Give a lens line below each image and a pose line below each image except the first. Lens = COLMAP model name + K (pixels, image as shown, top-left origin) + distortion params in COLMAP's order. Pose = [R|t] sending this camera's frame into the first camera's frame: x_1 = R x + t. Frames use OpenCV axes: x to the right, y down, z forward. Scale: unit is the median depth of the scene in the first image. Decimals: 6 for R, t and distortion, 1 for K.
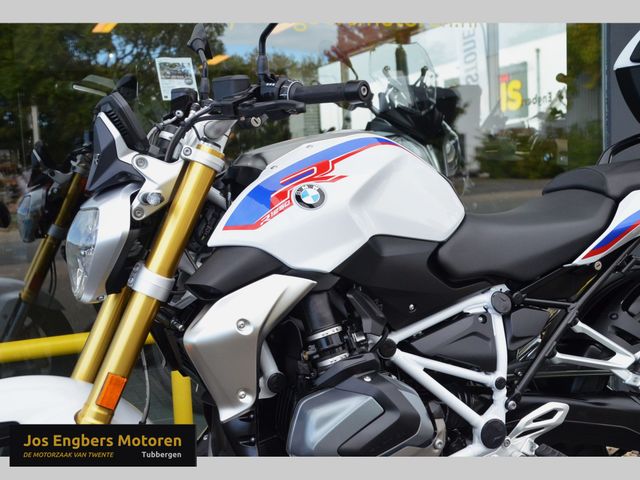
lens RADIAL K [[822.1, 0, 289.4], [0, 822.1, 229.3], [0, 0, 1]] dist [-0.014063, 0.437221]
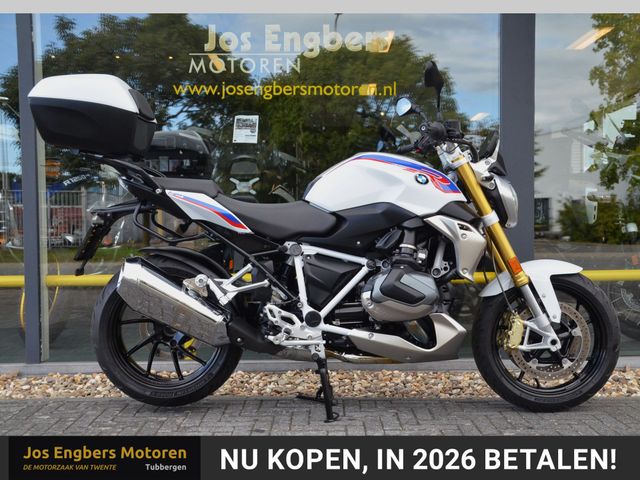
lens RADIAL K [[772.2, 0, 327.9], [0, 772.2, 238.6], [0, 0, 1]] dist [0.026615, -0.045831]
pose [[0.931803, 0.052314, -0.359175, 1.157420], [-0.068881, 0.997063, -0.033473, 0.126726], [0.356369, 0.055930, 0.932670, -0.602988]]
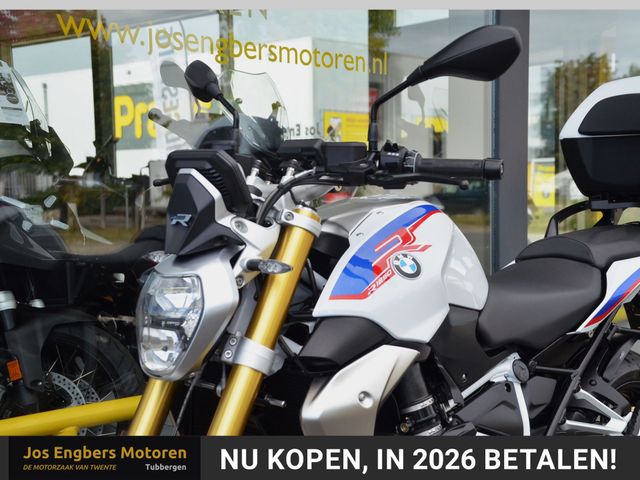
lens RADIAL K [[1055.6, 0, 320.0], [0, 1055.6, 240.0], [0, 0, 1]] dist [0.200922, -0.008749]
pose [[0.926926, 0.025239, 0.374394, -0.530962], [-0.010980, 0.999133, -0.040170, -0.017968], [-0.375084, 0.033124, 0.926399, -0.137302]]
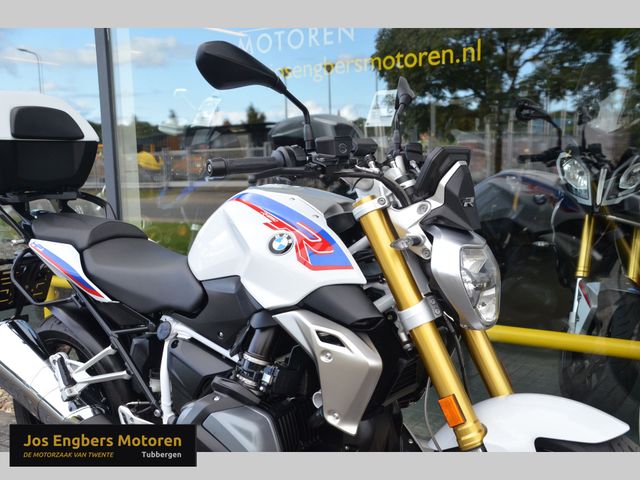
lens RADIAL K [[727.2, 0, 320.0], [0, 727.2, 240.0], [0, 0, 1]] dist [-0.007083, 0.227645]
pose [[0.555290, 0.125185, -0.822181, 1.555814], [-0.065724, 0.992120, 0.106671, -0.212031], [0.829056, -0.005196, 0.559141, 0.691440]]
